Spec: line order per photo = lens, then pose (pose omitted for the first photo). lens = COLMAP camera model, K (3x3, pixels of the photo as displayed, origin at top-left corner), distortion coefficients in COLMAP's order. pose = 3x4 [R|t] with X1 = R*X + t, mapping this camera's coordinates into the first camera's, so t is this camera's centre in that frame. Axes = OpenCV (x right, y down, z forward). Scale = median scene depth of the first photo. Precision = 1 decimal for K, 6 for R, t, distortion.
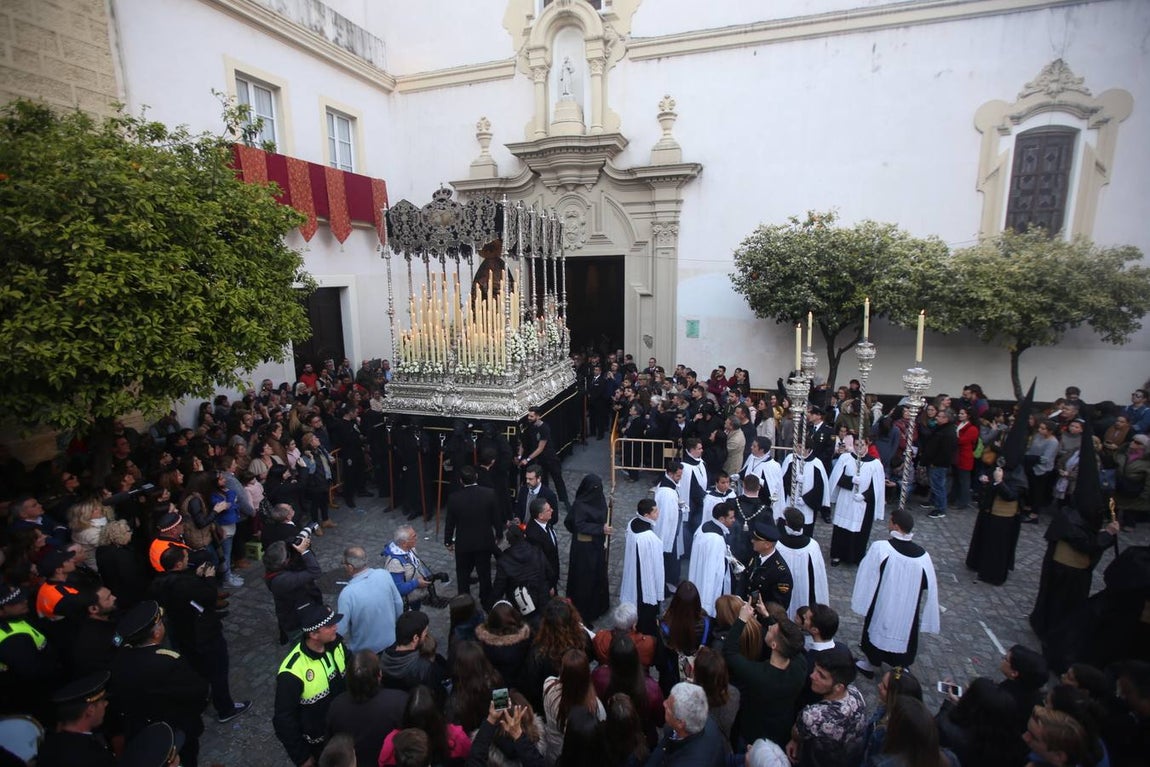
lens RADIAL K [[539.1, 0, 569.1], [0, 539.1, 377.6], [0, 0, 1]] dist [-0.044211, 0.017370]
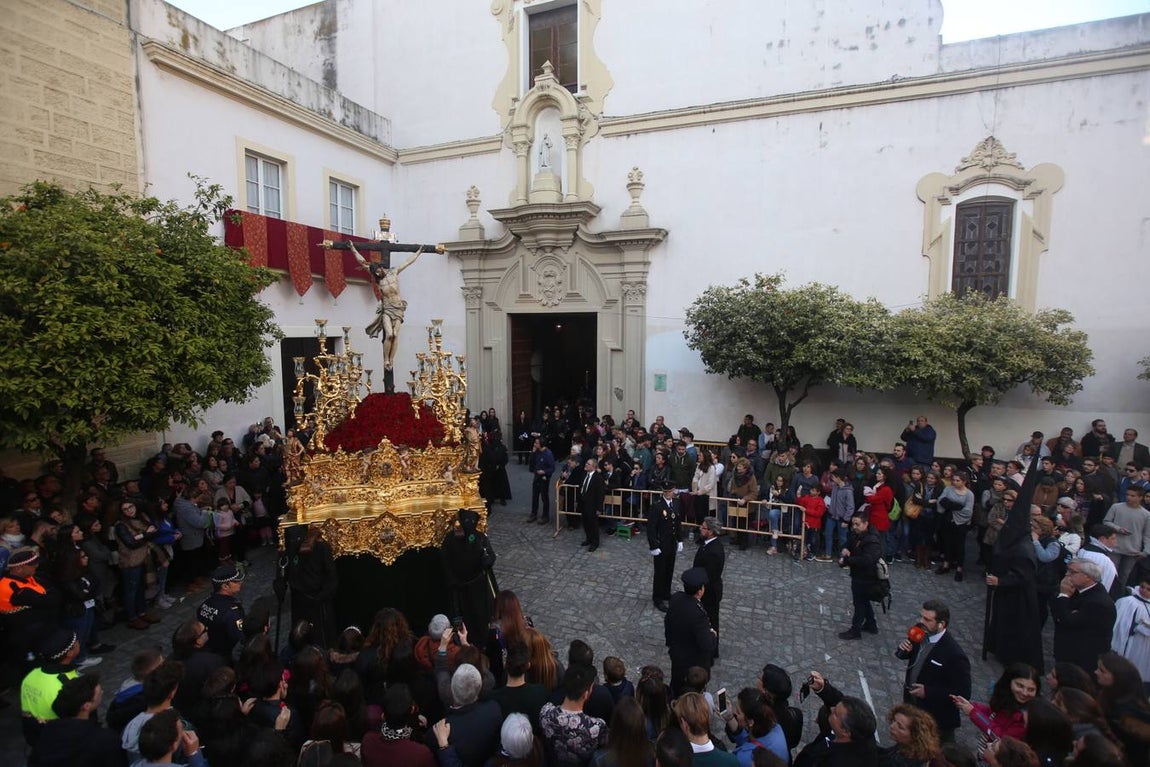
lens RADIAL K [[536.0, 0, 570.3], [0, 536.0, 378.2], [0, 0, 1]] dist [-0.049426, 0.019418]
pose [[0.998334, 0.021009, -0.053735, 0.136646], [-0.026040, 0.995165, -0.094698, 0.004550], [0.051486, 0.095939, 0.994055, -0.050195]]
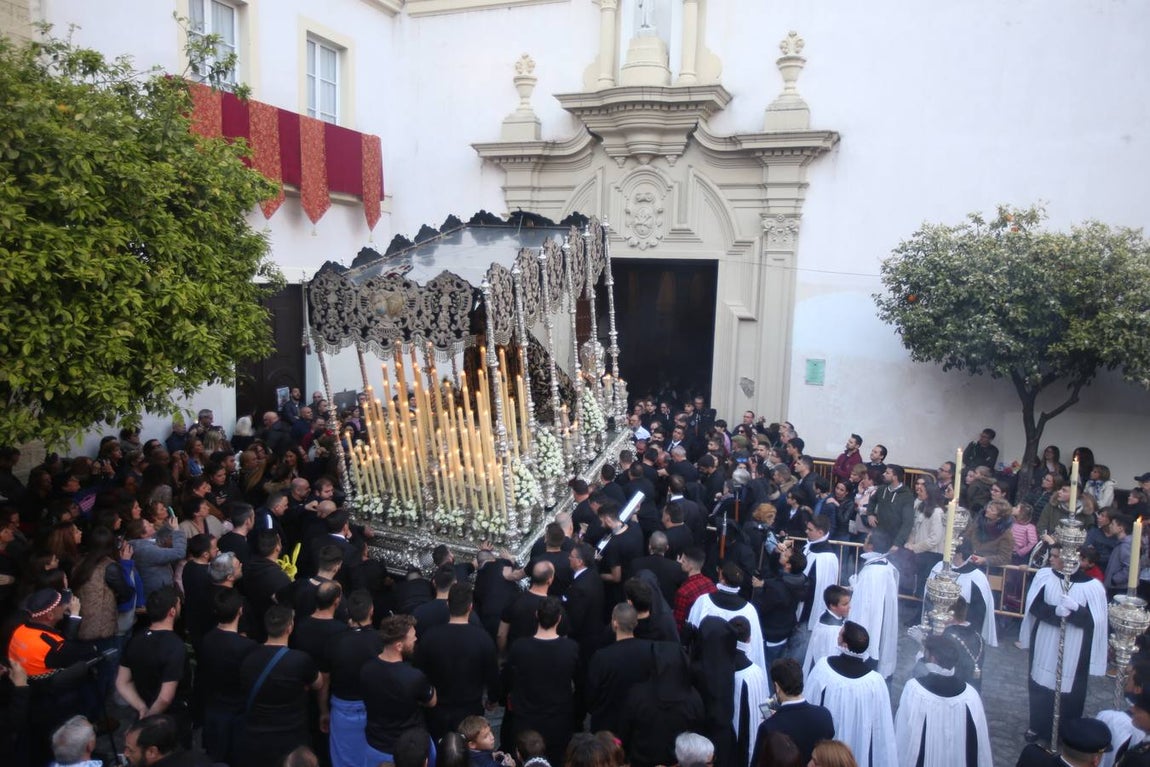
lens RADIAL K [[815.5, 0, 572.5], [0, 815.5, 377.2], [0, 0, 1]] dist [-0.020865, 0.061497]
pose [[0.996374, 0.055306, -0.064647, -0.008079], [-0.059750, 0.995829, -0.068951, 0.005100], [0.060564, 0.072564, 0.995523, -0.038885]]
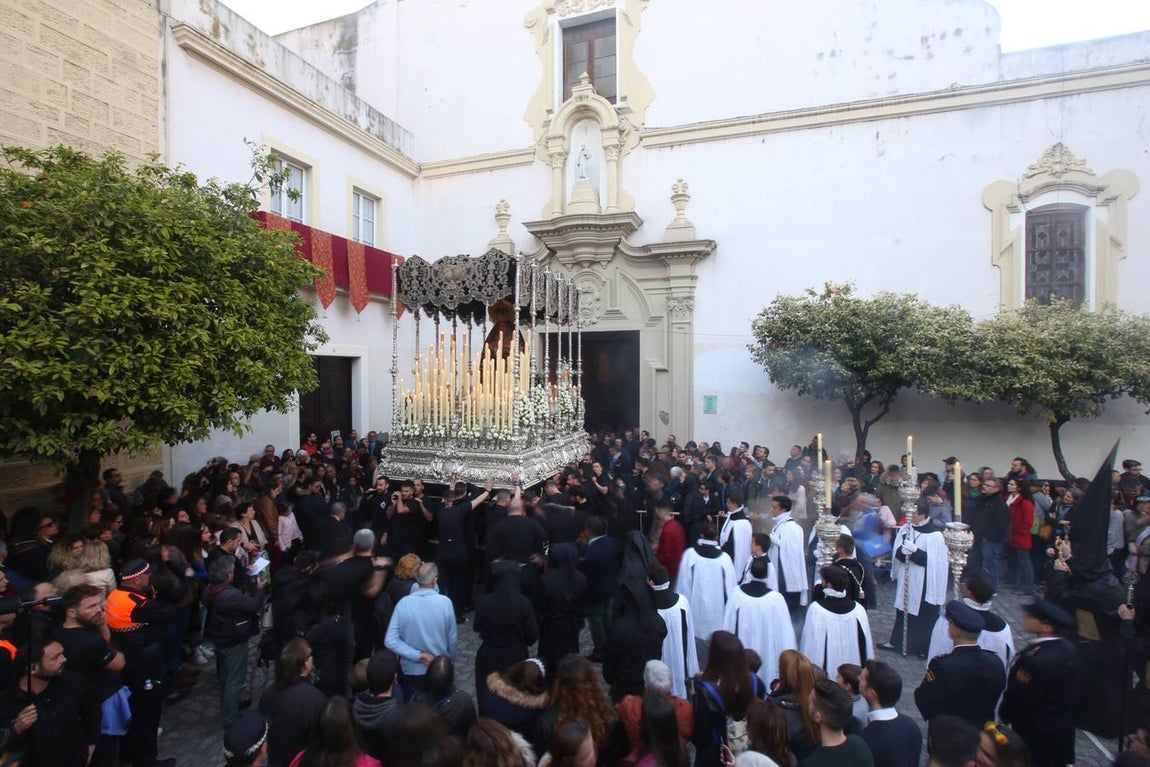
lens RADIAL K [[542.1, 0, 569.0], [0, 542.1, 378.4], [0, 0, 1]] dist [-0.052447, 0.021714]
pose [[0.999716, 0.013638, -0.019546, -0.007921], [-0.016800, 0.984951, -0.172016, 0.043117], [0.016906, 0.172296, 0.984900, 0.035266]]
